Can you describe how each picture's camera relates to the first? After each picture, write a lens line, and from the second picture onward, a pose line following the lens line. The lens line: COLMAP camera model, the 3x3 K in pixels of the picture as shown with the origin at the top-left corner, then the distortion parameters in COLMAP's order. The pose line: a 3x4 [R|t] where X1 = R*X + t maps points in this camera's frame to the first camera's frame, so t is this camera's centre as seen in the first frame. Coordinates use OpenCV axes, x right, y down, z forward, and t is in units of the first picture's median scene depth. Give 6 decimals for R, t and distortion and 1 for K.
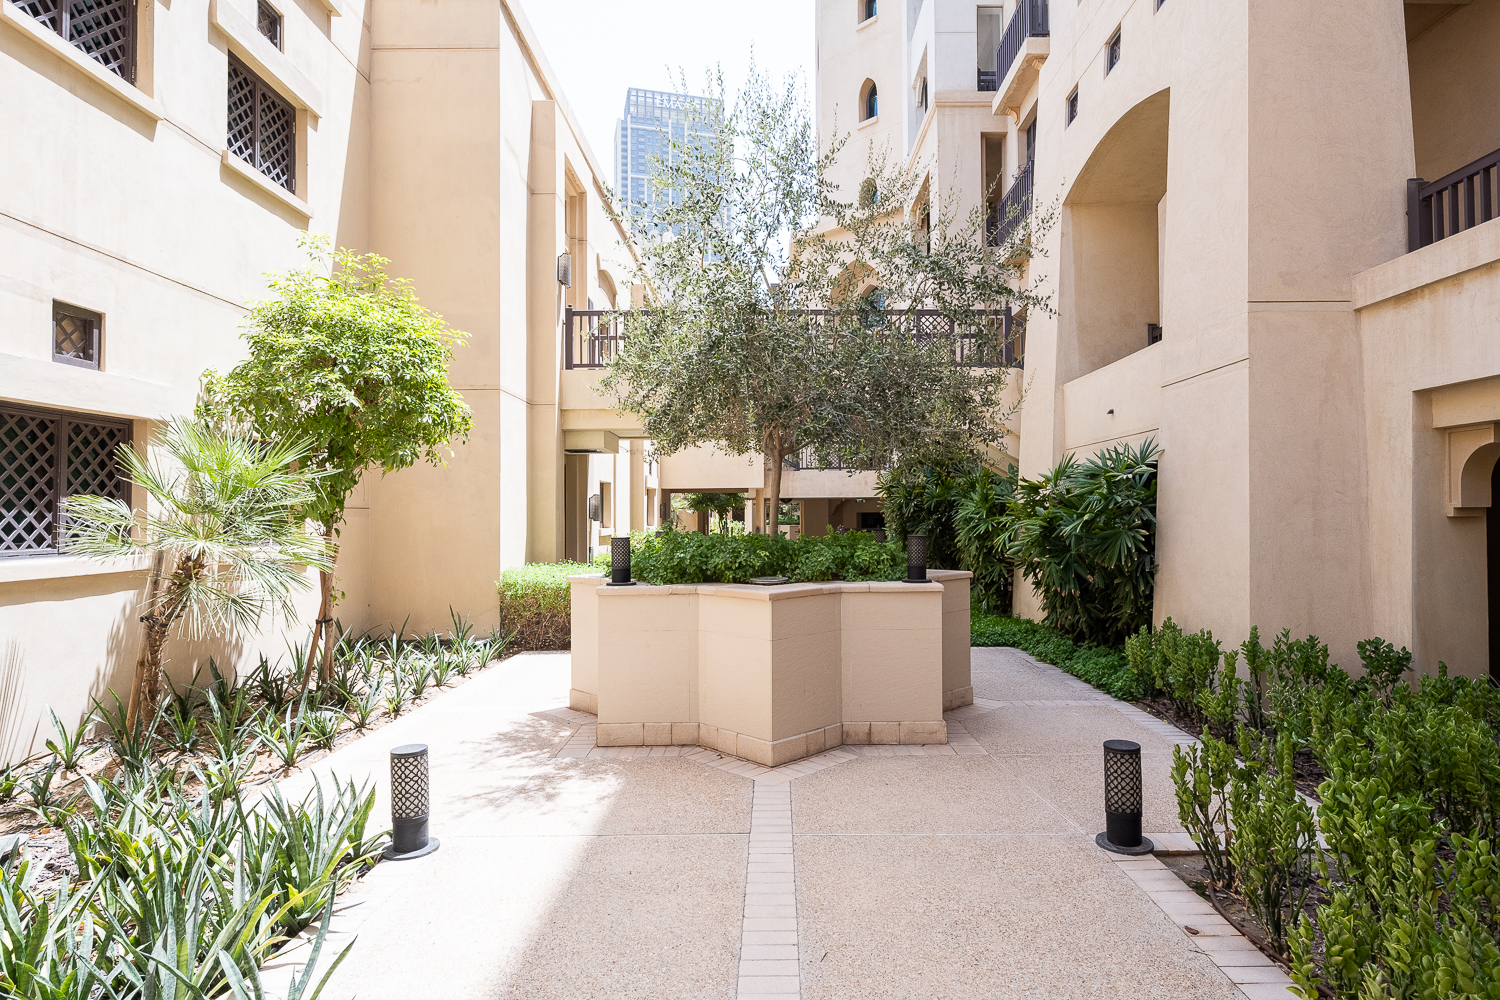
lens RADIAL K [[775.8, 0, 759.3], [0, 775.8, 475.5], [0, 0, 1]] dist [0.000227, 0.000668]
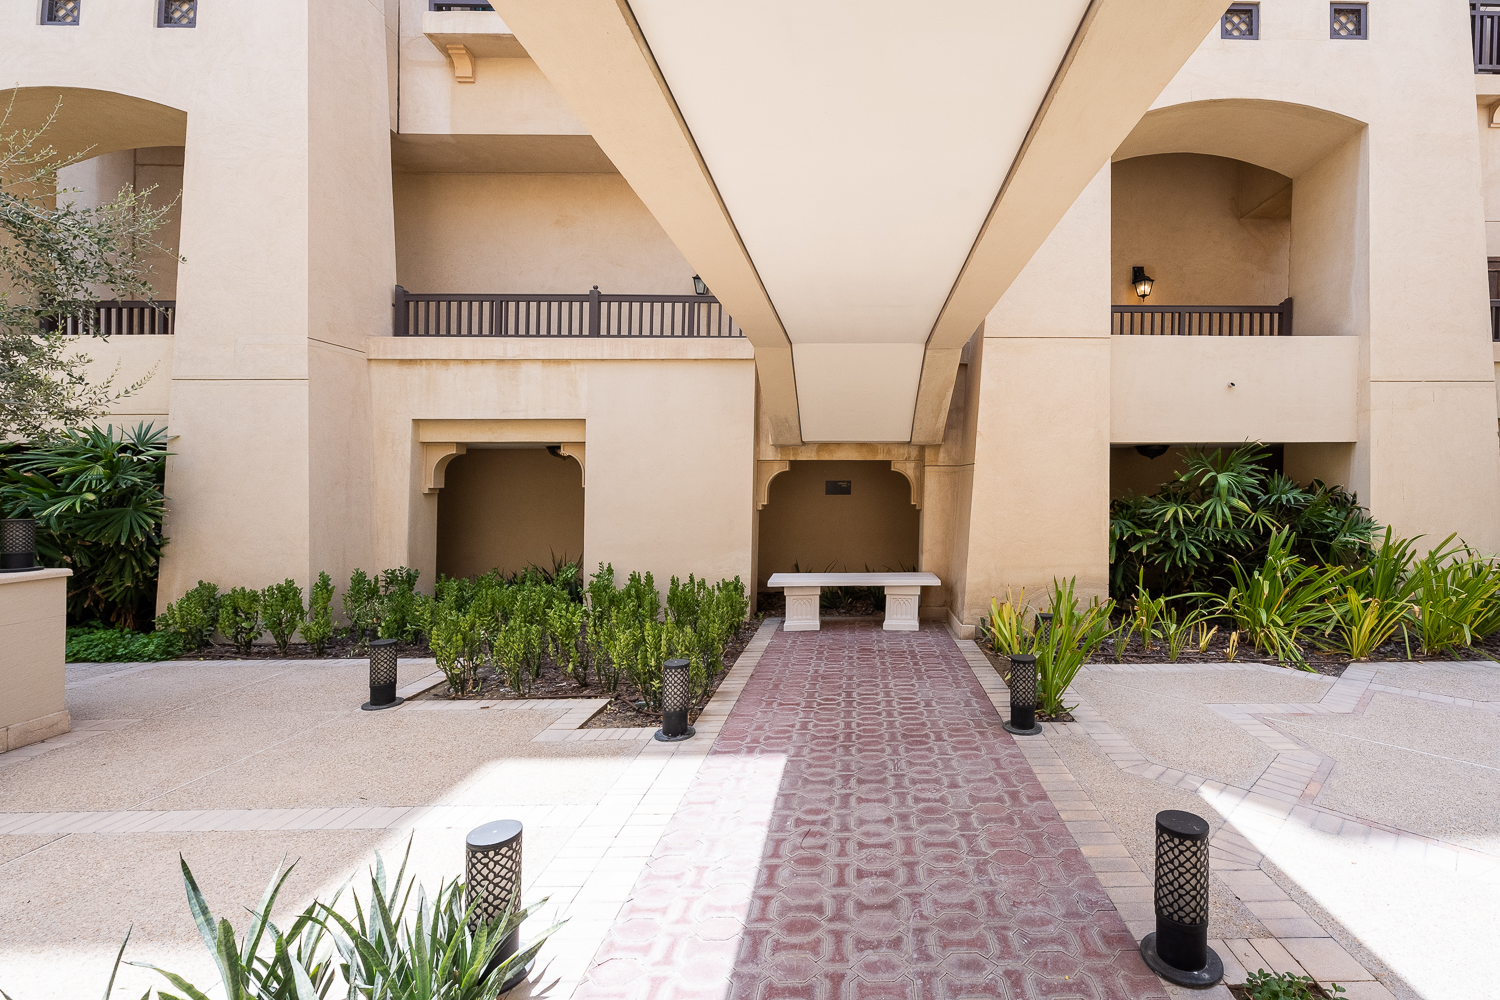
lens RADIAL K [[592.5, 0, 748.6], [0, 592.5, 489.9], [0, 0, 1]] dist [0.001524, -0.000594]
pose [[0.185049, -0.002850, 0.982725, -0.258406], [-0.043568, 0.998989, 0.011101, -0.001081], [-0.981763, -0.044869, 0.184738, 0.033866]]
